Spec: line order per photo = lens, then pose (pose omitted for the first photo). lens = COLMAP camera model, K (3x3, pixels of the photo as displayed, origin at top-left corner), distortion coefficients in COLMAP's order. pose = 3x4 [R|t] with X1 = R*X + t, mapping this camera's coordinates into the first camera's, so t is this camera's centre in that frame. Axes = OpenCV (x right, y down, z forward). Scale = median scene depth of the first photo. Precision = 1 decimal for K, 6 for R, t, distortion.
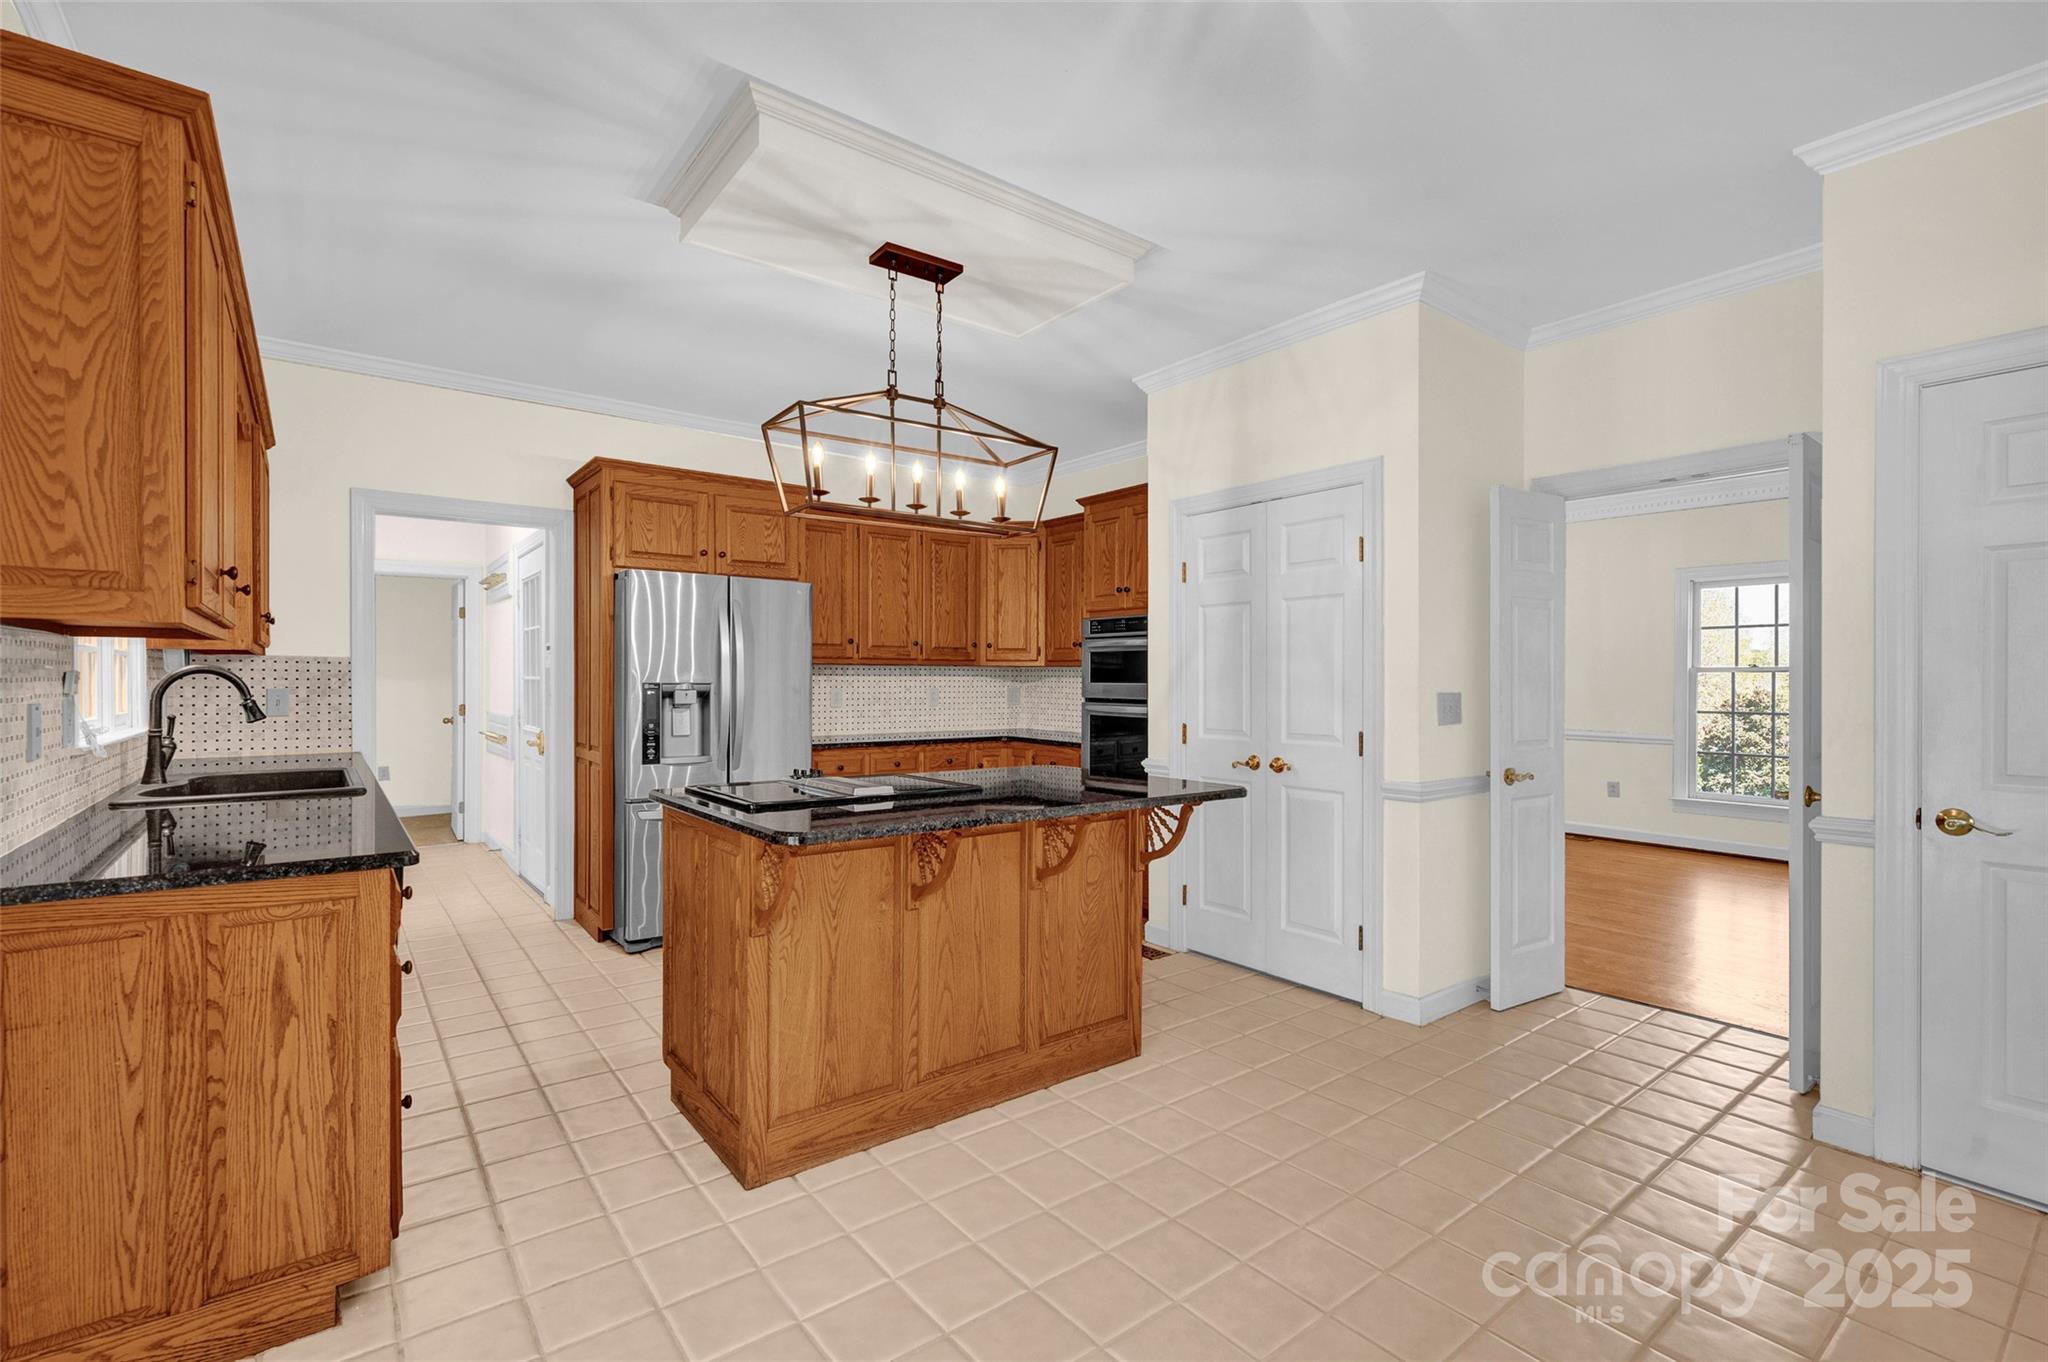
lens RADIAL K [[938.0, 0, 1026.5], [0, 938.0, 682.5], [0, 0, 1]] dist [0.002423, 0.000321]
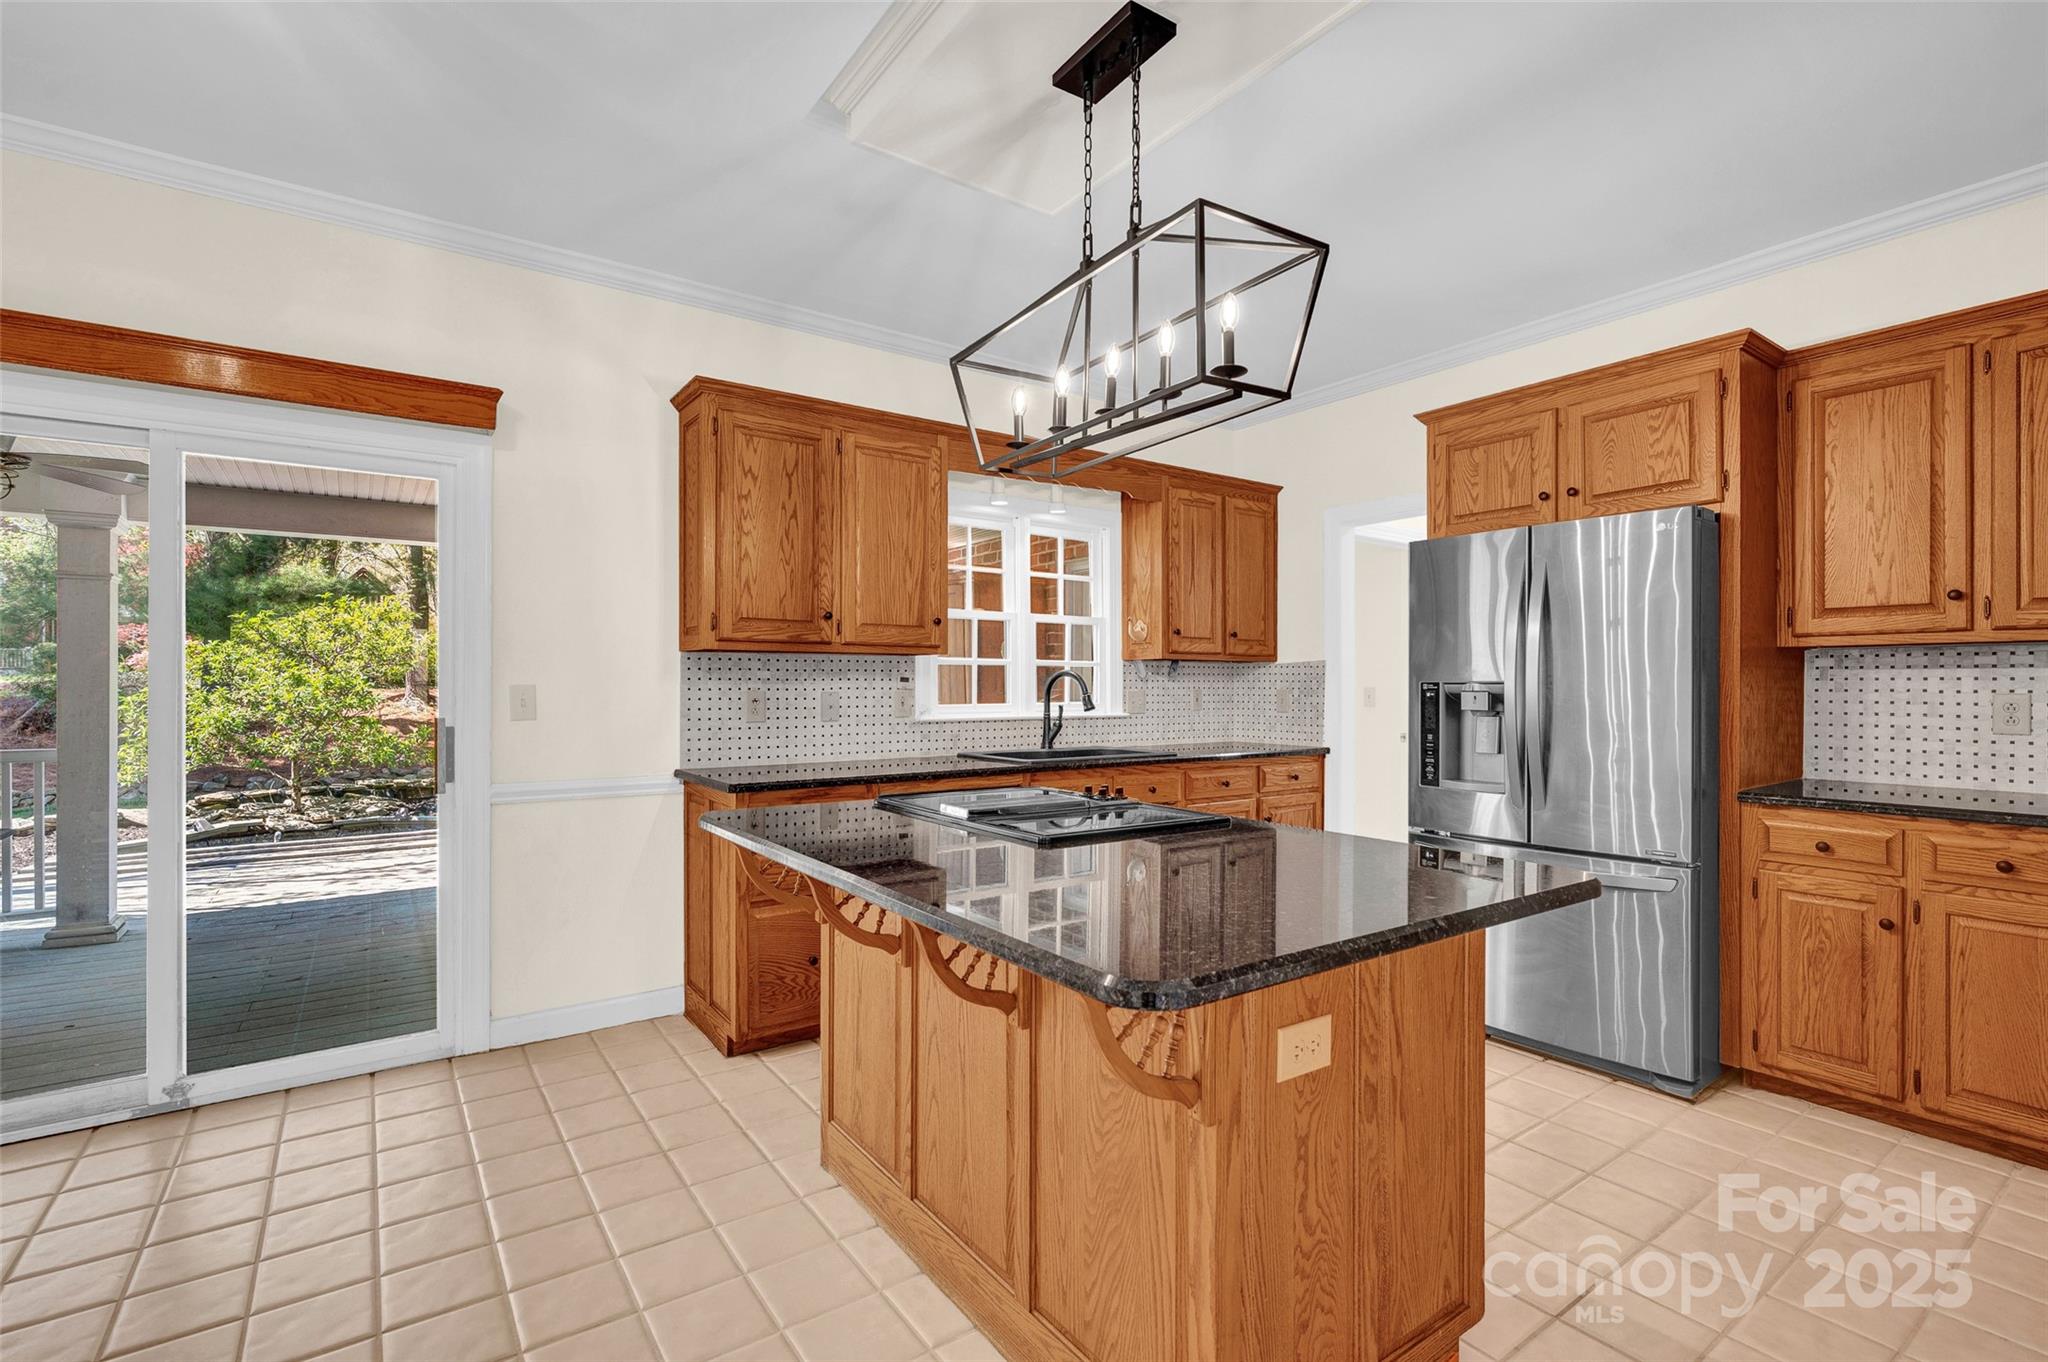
lens RADIAL K [[938.0, 0, 1030.4], [0, 938.0, 680.2], [0, 0, 1]] dist [0.002423, 0.000321]
pose [[-0.048840, -0.009582, -0.998761, 0.408654], [-0.005331, 0.999942, -0.009333, 0.007948], [0.998792, 0.004868, -0.048889, 0.714297]]
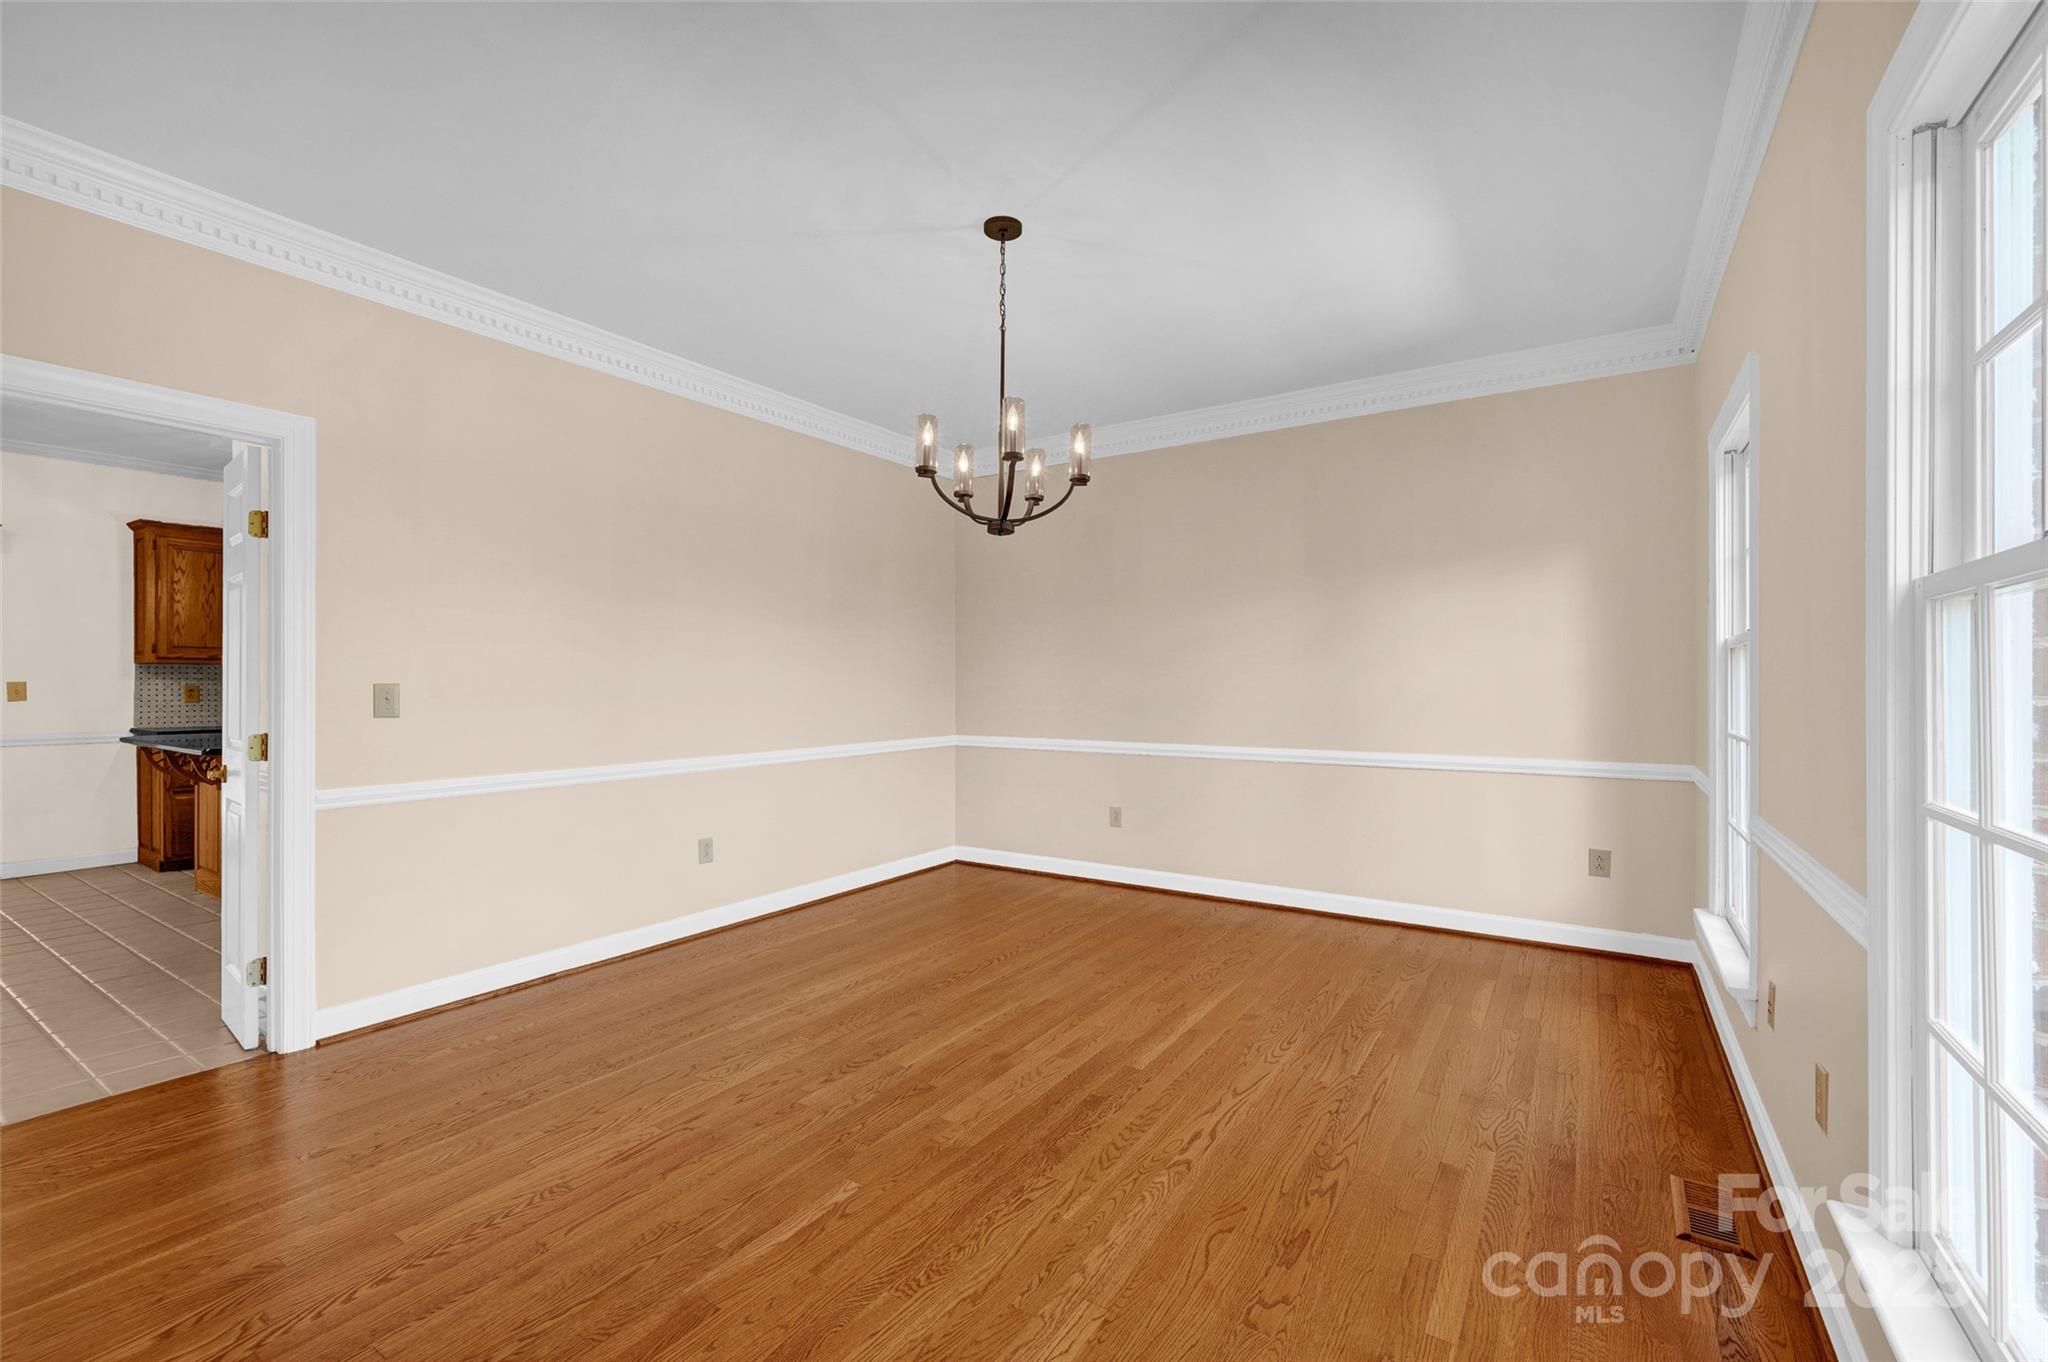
lens RADIAL K [[859.6, 0, 1024.2], [0, 859.6, 683.5], [0, 0, 1]] dist [-0.000901, -0.000016]
pose [[0.306385, -0.007500, -0.951878, 0.903711], [-0.001119, 0.999965, -0.008239, 0.013423], [0.951907, 0.003589, 0.306366, 1.024883]]
